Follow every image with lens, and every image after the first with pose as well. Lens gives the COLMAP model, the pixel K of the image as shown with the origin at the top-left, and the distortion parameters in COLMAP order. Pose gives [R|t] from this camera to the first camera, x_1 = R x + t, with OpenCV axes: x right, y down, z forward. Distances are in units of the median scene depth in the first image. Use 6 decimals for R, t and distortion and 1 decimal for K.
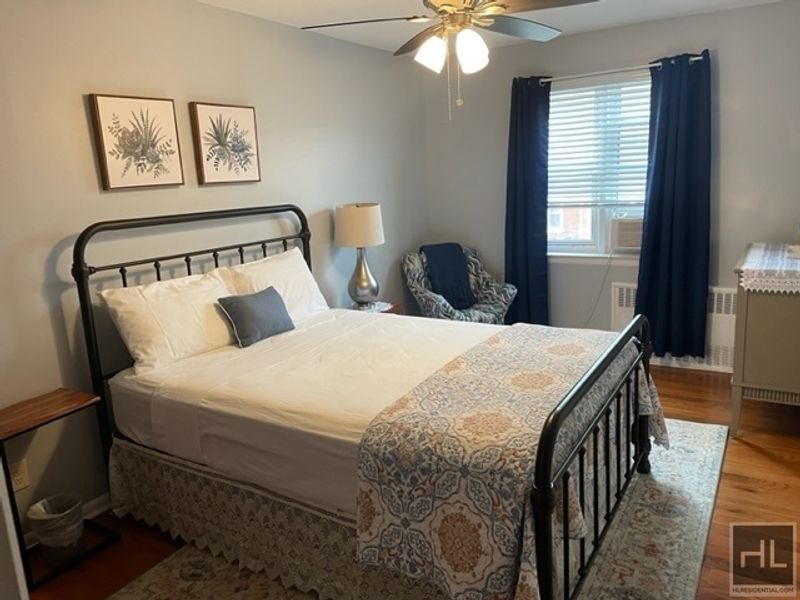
lens RADIAL K [[596.5, 0, 400.0], [0, 596.5, 300.0], [0, 0, 1]] dist [0.000810, 0.000194]
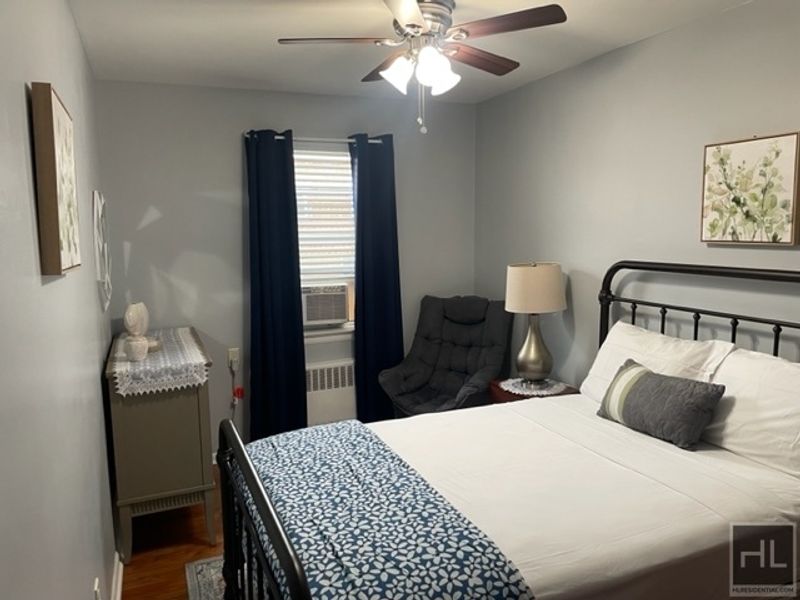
lens RADIAL K [[596.5, 0, 400.0], [0, 596.5, 300.0], [0, 0, 1]] dist [0.000810, 0.000194]
pose [[-0.568013, 0.149377, -0.809350, 0.649668], [-0.133725, 0.953573, 0.269845, -0.306713], [0.812083, 0.261505, -0.521666, 1.275520]]
